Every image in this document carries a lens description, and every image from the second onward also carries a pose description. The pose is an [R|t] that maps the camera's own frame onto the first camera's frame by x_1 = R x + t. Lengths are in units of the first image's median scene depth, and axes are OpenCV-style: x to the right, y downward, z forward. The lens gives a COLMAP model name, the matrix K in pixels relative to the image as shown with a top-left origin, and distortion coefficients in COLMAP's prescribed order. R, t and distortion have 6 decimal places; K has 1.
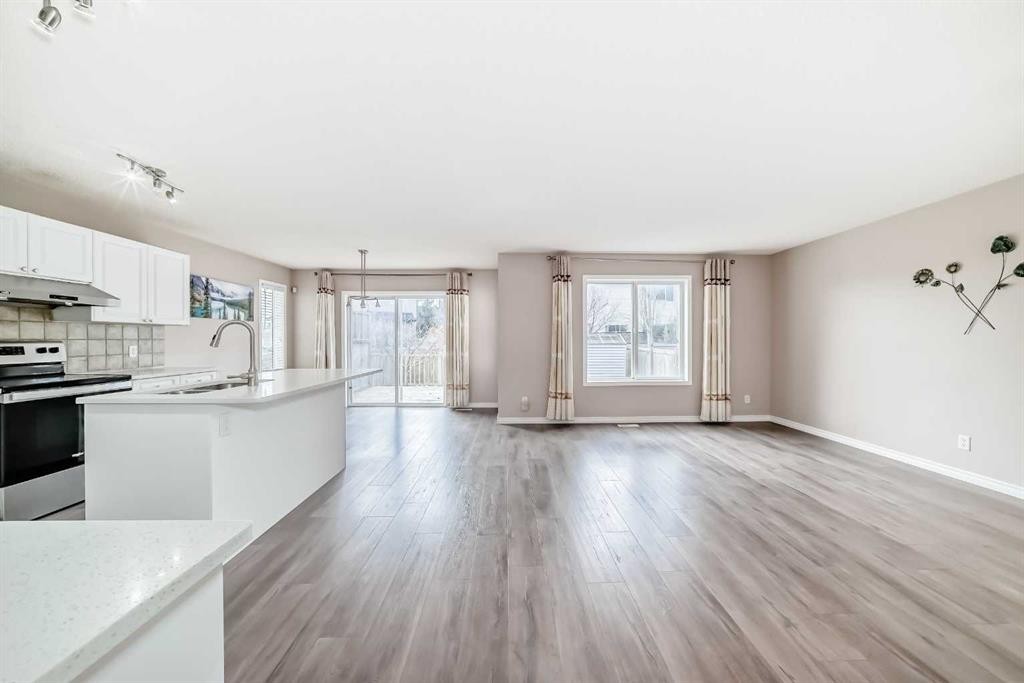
lens RADIAL K [[362.8, 0, 513.0], [0, 362.8, 341.5], [0, 0, 1]] dist [-0.023192, 0.006370]
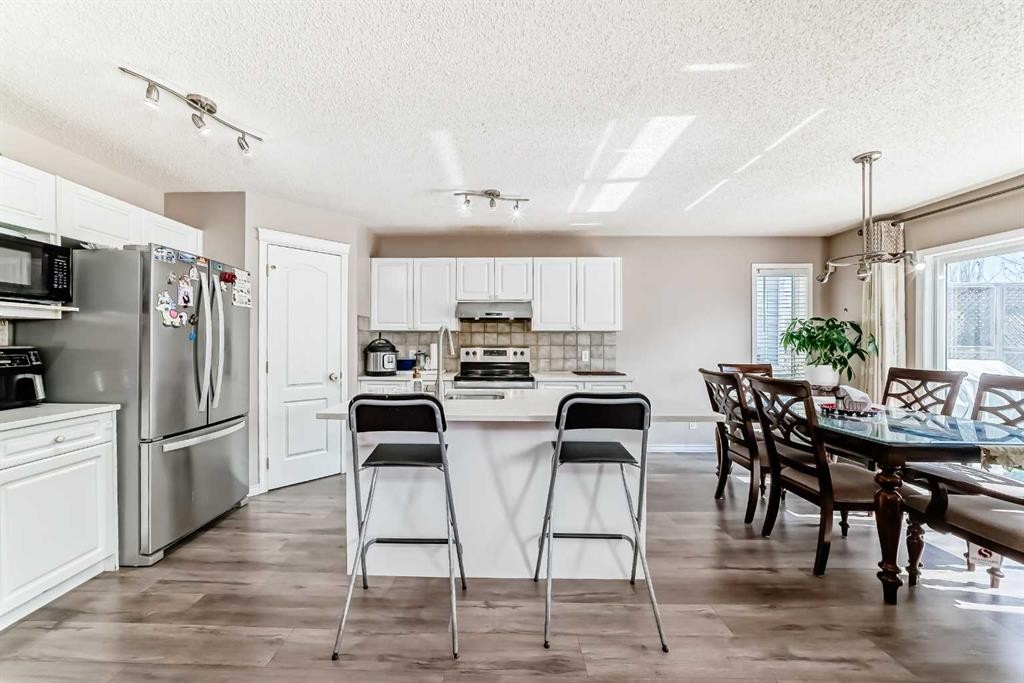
lens RADIAL K [[370.7, 0, 487.1], [0, 370.7, 343.7], [0, 0, 1]] dist [-0.017896, 0.003506]
pose [[-0.041115, 0.002998, -0.999150, 0.080843], [-0.007931, 0.999963, 0.003327, -0.009675], [0.999123, 0.008061, -0.041090, 0.596564]]
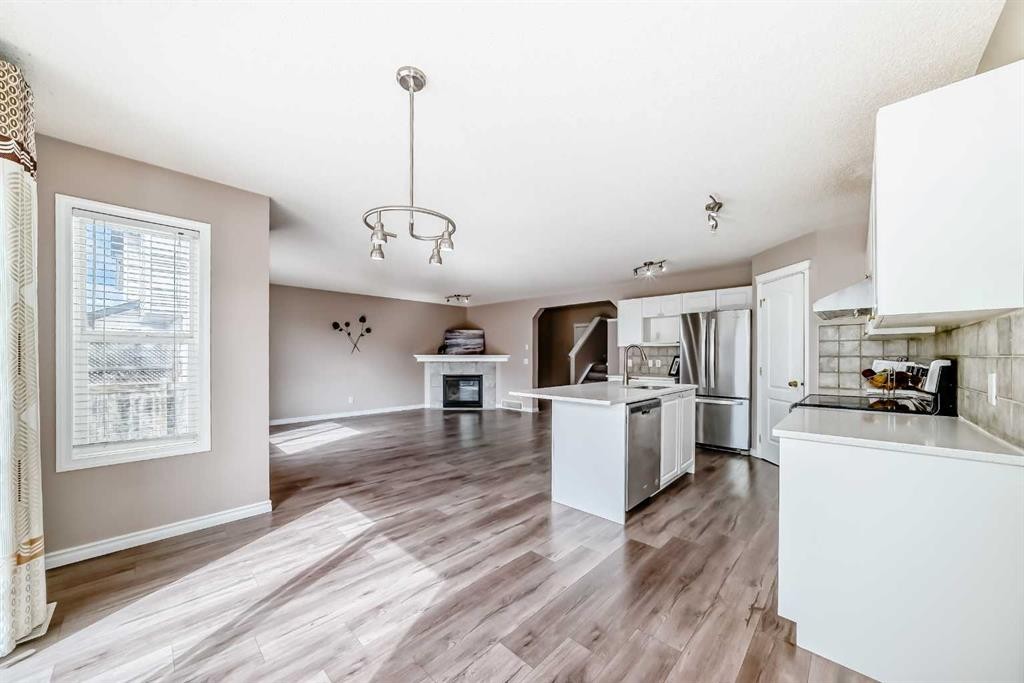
lens RADIAL K [[362.8, 0, 513.6], [0, 362.8, 354.0], [0, 0, 1]] dist [-0.023192, 0.006370]
pose [[-0.711941, 0.003709, 0.702229, -0.778570], [0.003836, 0.999992, -0.001392, -0.006938], [-0.702228, 0.001703, -0.711950, 1.294833]]
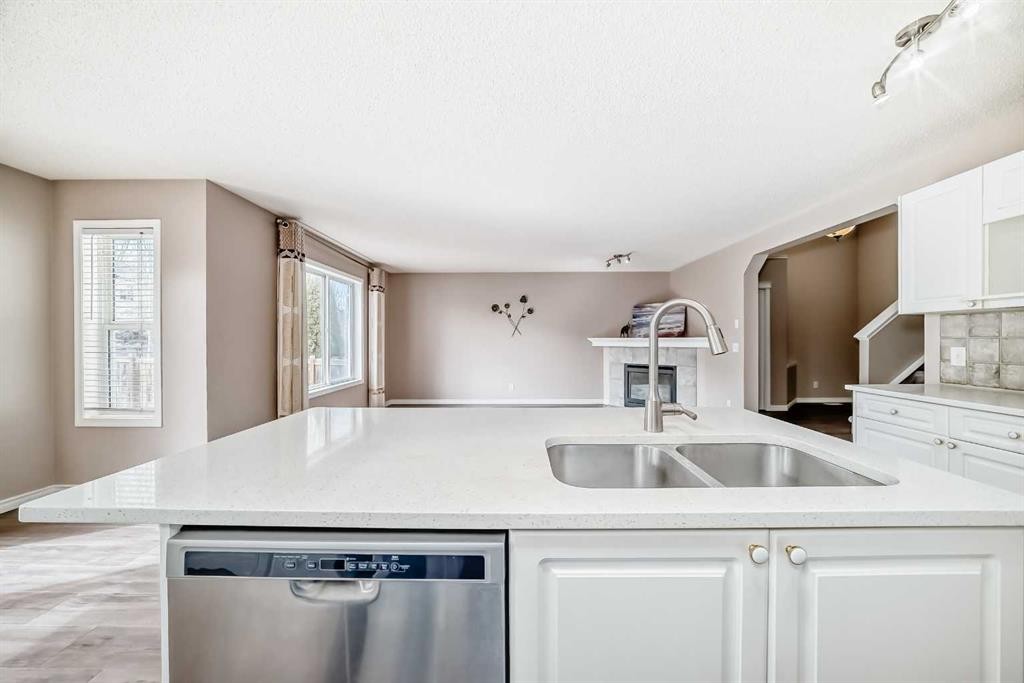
lens RADIAL K [[362.8, 0, 514.8], [0, 362.8, 337.0], [0, 0, 1]] dist [-0.023192, 0.006370]
pose [[0.029382, 0.007199, 0.999542, -0.640188], [0.008852, 0.999933, -0.007462, -0.002565], [-0.999529, 0.009067, 0.029317, 0.607883]]
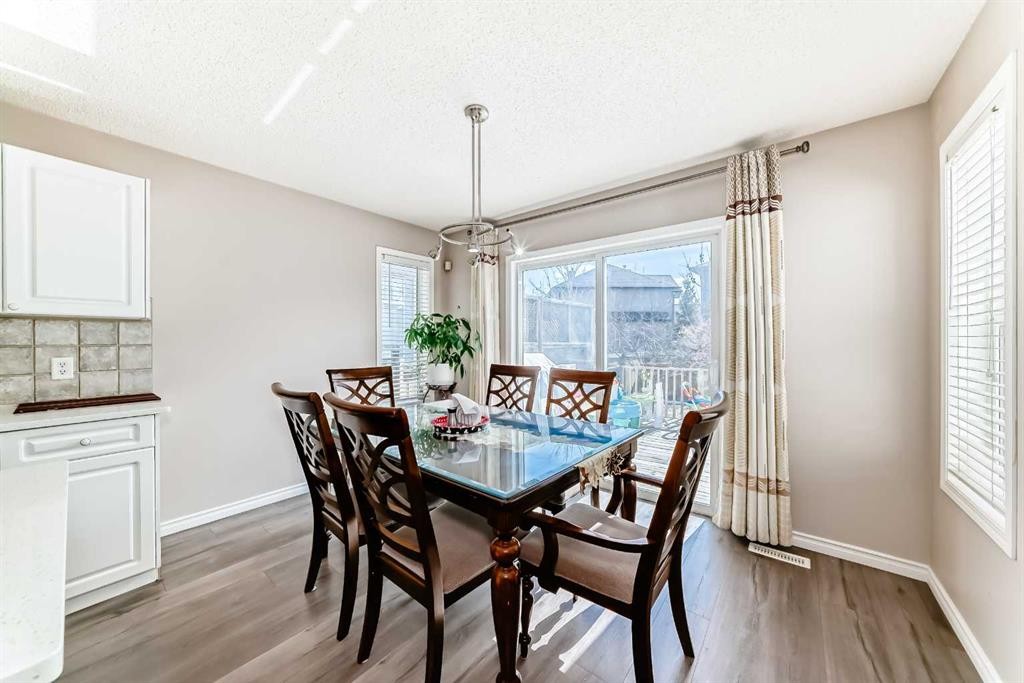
lens RADIAL K [[362.8, 0, 513.9], [0, 362.8, 341.0], [0, 0, 1]] dist [-0.023192, 0.006370]
pose [[0.770851, -0.001404, -0.637014, -0.160782], [-0.002398, 0.999984, -0.005107, -0.009519], [0.637011, 0.005464, 0.770836, 0.820343]]
